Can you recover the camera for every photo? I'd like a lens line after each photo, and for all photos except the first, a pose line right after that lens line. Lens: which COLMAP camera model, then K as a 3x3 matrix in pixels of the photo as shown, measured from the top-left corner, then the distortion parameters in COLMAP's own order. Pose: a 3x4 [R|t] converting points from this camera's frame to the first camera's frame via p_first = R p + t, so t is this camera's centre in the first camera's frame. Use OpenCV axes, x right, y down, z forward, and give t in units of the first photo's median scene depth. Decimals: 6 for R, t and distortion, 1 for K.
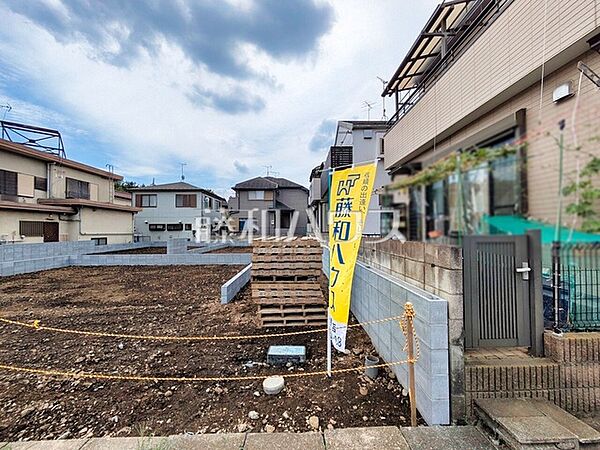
lens RADIAL K [[236.7, 0, 300.3], [0, 236.7, 225.4], [0, 0, 1]] dist [-0.002382, 0.000996]
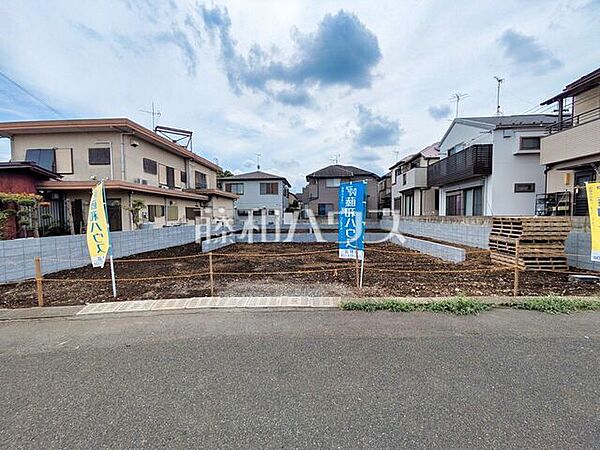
lens RADIAL K [[236.7, 0, 300.2], [0, 236.7, 225.4], [0, 0, 1]] dist [-0.002382, 0.000996]
pose [[0.996614, 0.001045, -0.082220, -0.350580], [0.004059, 0.998075, 0.061890, 0.001579], [0.082126, -0.062014, 0.994691, -0.163339]]
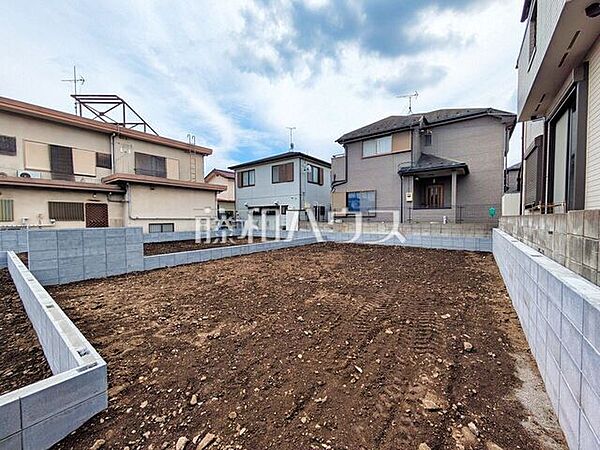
lens RADIAL K [[236.7, 0, 300.9], [0, 236.7, 224.9], [0, 0, 1]] dist [-0.002382, 0.000996]
pose [[0.782045, 0.023108, -0.622793, 0.016528], [0.012483, 0.998531, 0.052724, 0.022002], [0.623096, -0.049007, 0.780608, 0.673298]]
